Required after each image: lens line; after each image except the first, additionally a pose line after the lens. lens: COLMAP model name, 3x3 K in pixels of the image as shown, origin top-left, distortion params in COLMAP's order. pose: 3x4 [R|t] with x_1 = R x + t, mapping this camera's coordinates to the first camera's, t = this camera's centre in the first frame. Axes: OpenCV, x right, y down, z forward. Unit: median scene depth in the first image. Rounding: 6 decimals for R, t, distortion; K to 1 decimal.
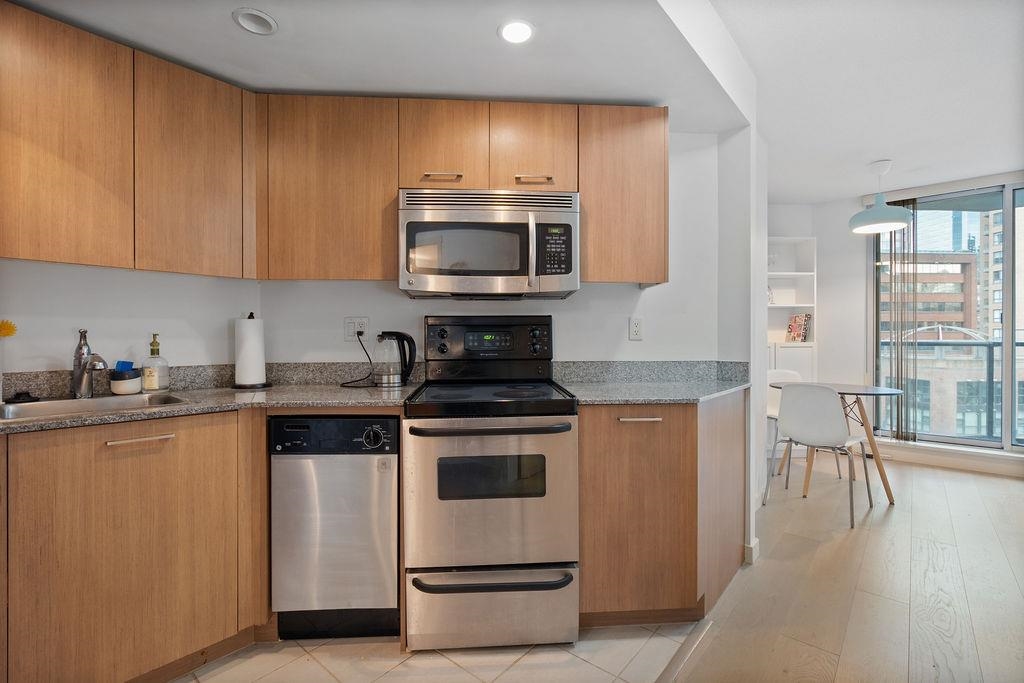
lens RADIAL K [[462.5, 0, 510.6], [0, 462.5, 340.0], [0, 0, 1]] dist [-0.004850, 0.001324]
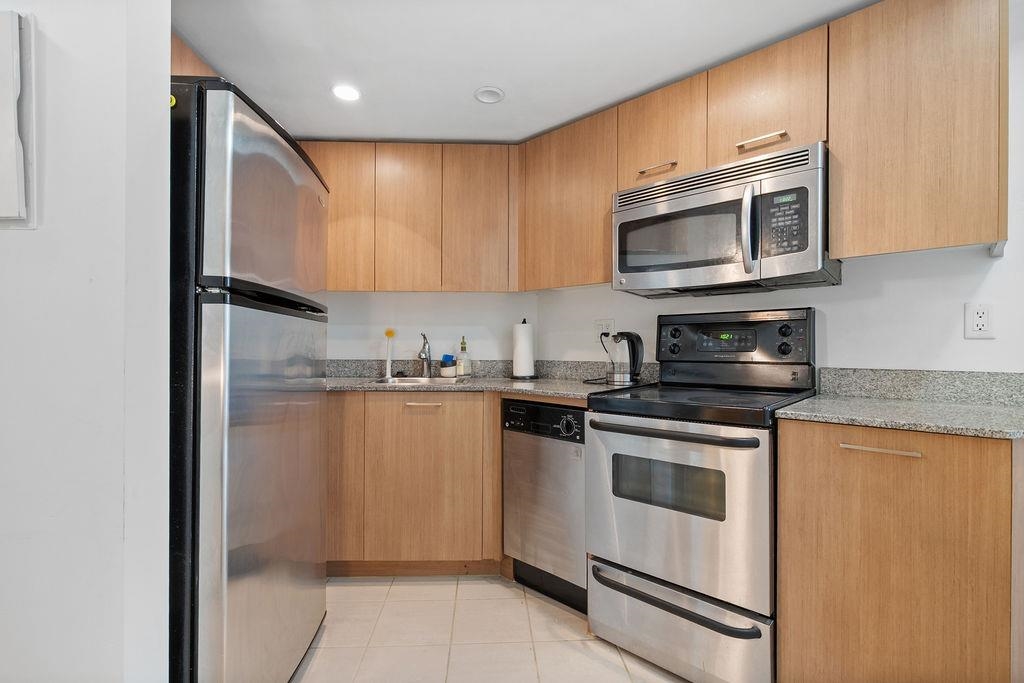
lens RADIAL K [[462.5, 0, 483.6], [0, 462.5, 345.2], [0, 0, 1]] dist [-0.004850, 0.001324]
pose [[0.674212, 0.002538, -0.738534, 0.334794], [-0.008138, 0.999959, -0.003994, 0.020521], [0.738493, 0.008703, 0.674205, 0.090210]]
